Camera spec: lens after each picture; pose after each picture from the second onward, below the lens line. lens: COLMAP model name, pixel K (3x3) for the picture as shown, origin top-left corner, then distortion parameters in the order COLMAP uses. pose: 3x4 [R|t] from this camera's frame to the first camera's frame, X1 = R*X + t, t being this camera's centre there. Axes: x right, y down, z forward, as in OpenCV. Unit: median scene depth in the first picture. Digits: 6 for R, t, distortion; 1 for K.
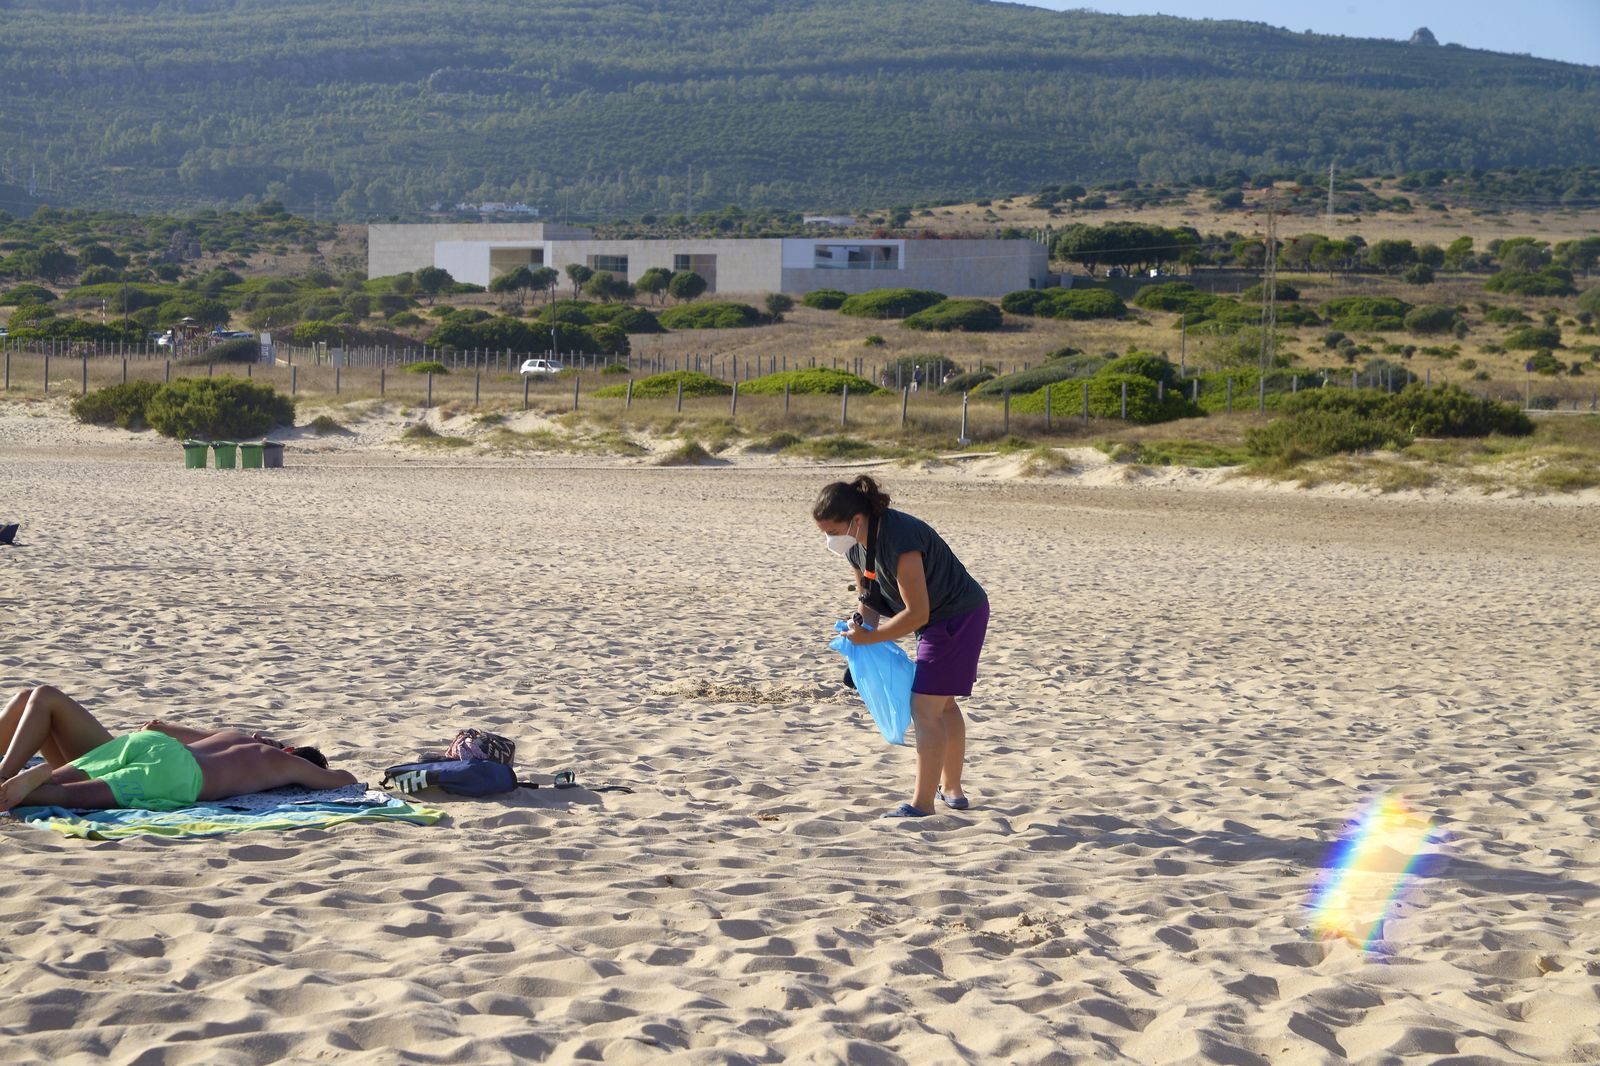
lens RADIAL K [[3575.8, 0, 800.0], [0, 3575.8, 533.0], [0, 0, 1]] dist [0.492095, 0.324189]
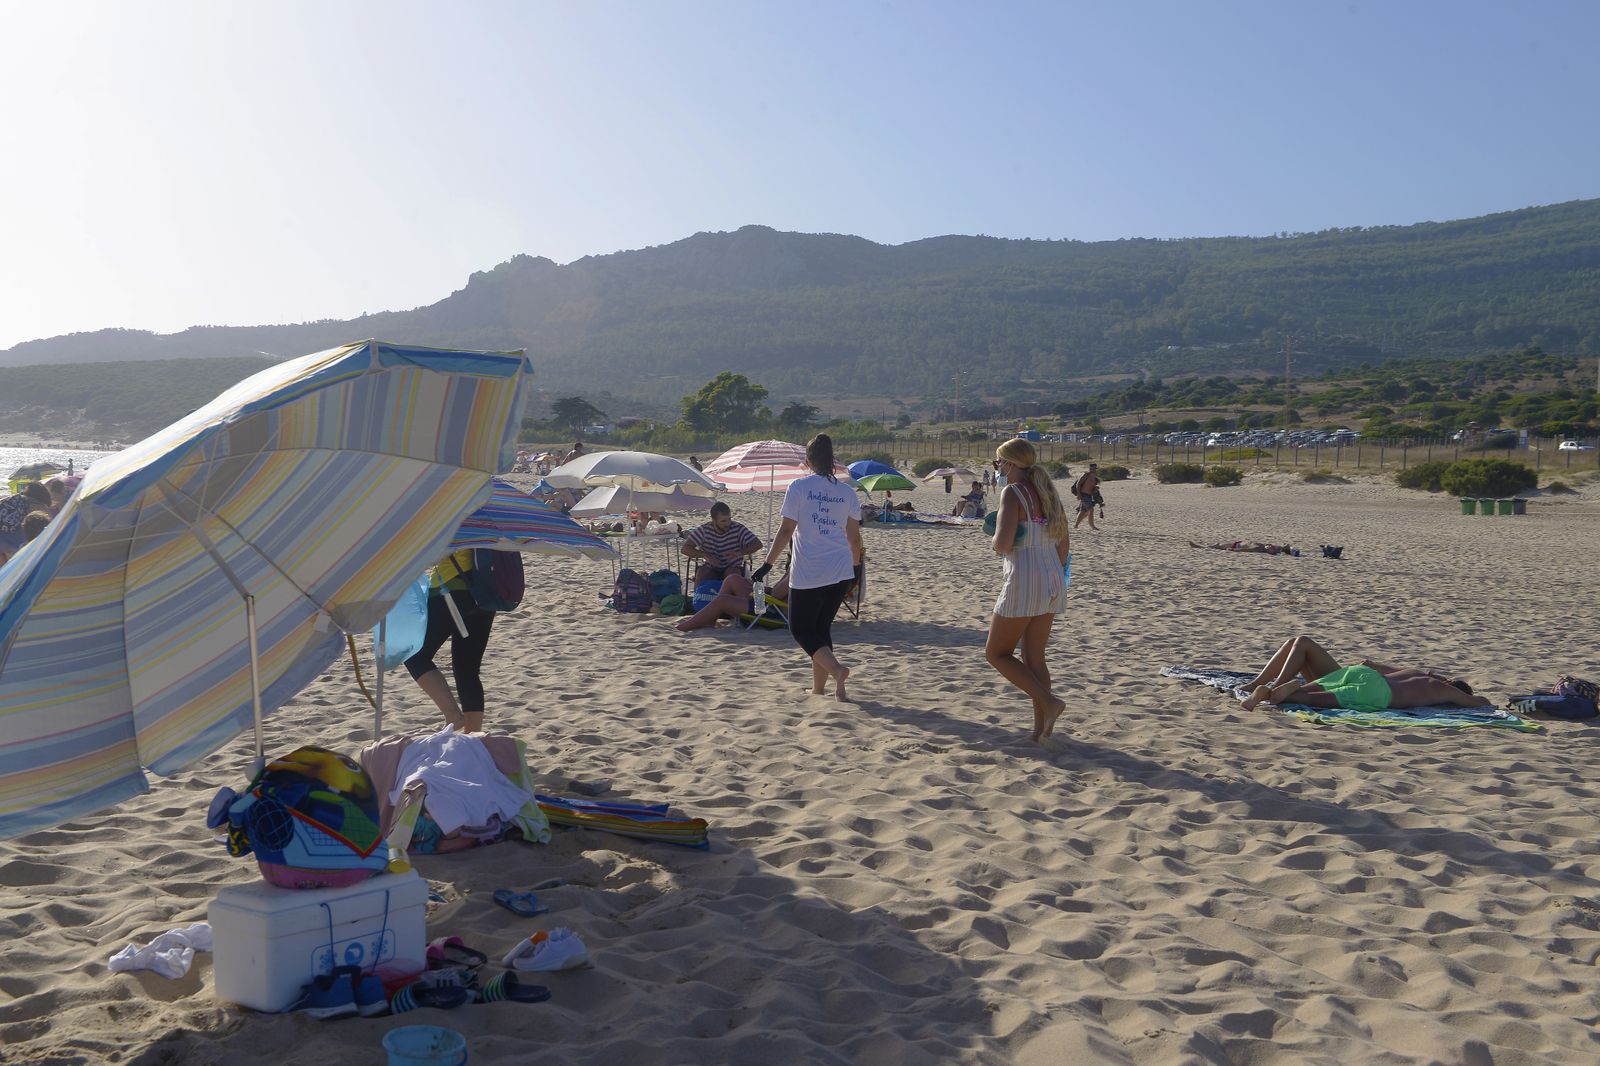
lens RADIAL K [[3575.8, 0, 800.0], [0, 3575.8, 533.0], [0, 0, 1]] dist [0.492095, 0.324189]
pose [[0.774951, 0.005326, -0.631998, 0.653852], [-0.018888, 0.999713, -0.014735, 0.020662], [0.631739, 0.023356, 0.774830, -0.464280]]
